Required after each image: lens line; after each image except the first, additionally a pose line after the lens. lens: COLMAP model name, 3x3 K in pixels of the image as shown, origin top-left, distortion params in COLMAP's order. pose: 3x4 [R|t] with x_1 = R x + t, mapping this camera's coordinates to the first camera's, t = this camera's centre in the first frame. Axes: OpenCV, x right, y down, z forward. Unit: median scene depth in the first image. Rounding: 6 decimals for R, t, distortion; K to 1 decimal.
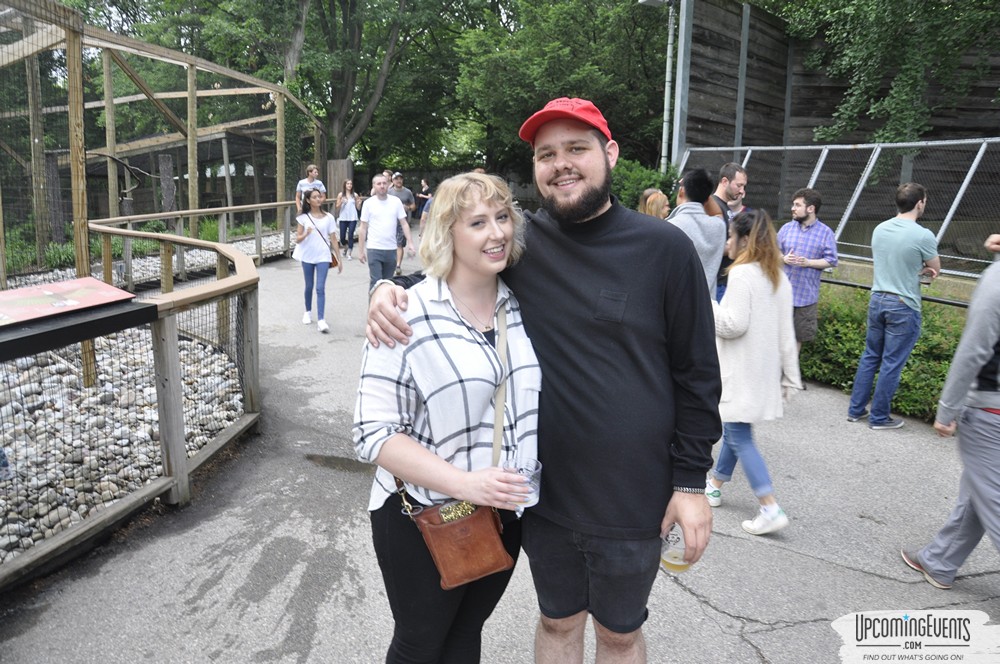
lens RADIAL K [[770.6, 0, 498.9], [0, 770.6, 353.6], [0, 0, 1]] dist [-0.164496, 0.122543]
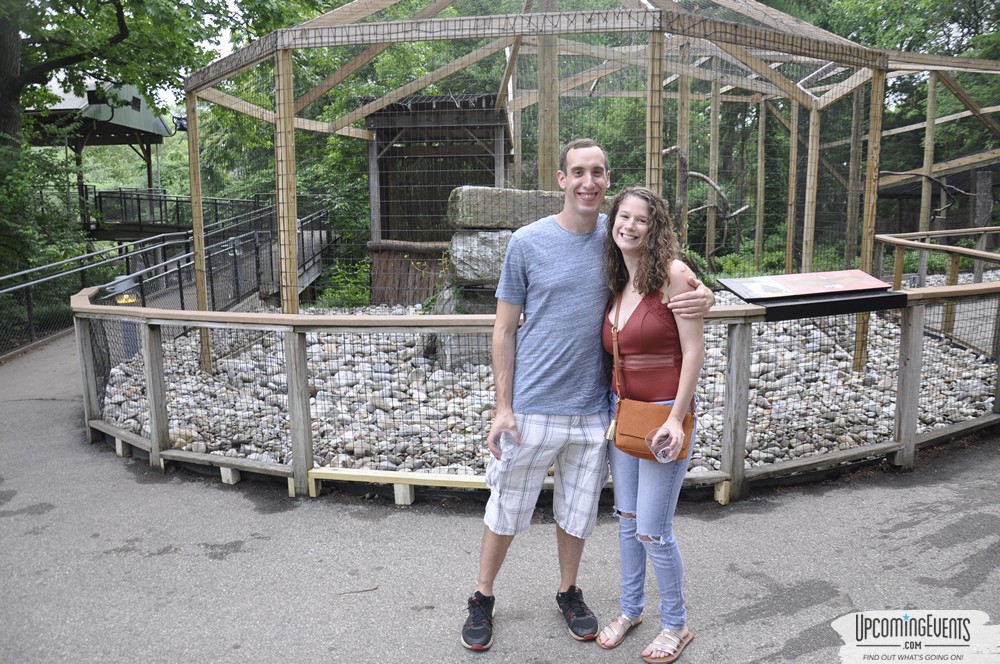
lens RADIAL K [[770.6, 0, 498.9], [0, 770.6, 353.6], [0, 0, 1]] dist [-0.164496, 0.122543]
pose [[0.540594, 0.111258, -0.833895, 0.135042], [-0.134477, 0.989899, 0.044894, 0.045651], [0.830466, 0.087870, 0.550095, -0.133641]]
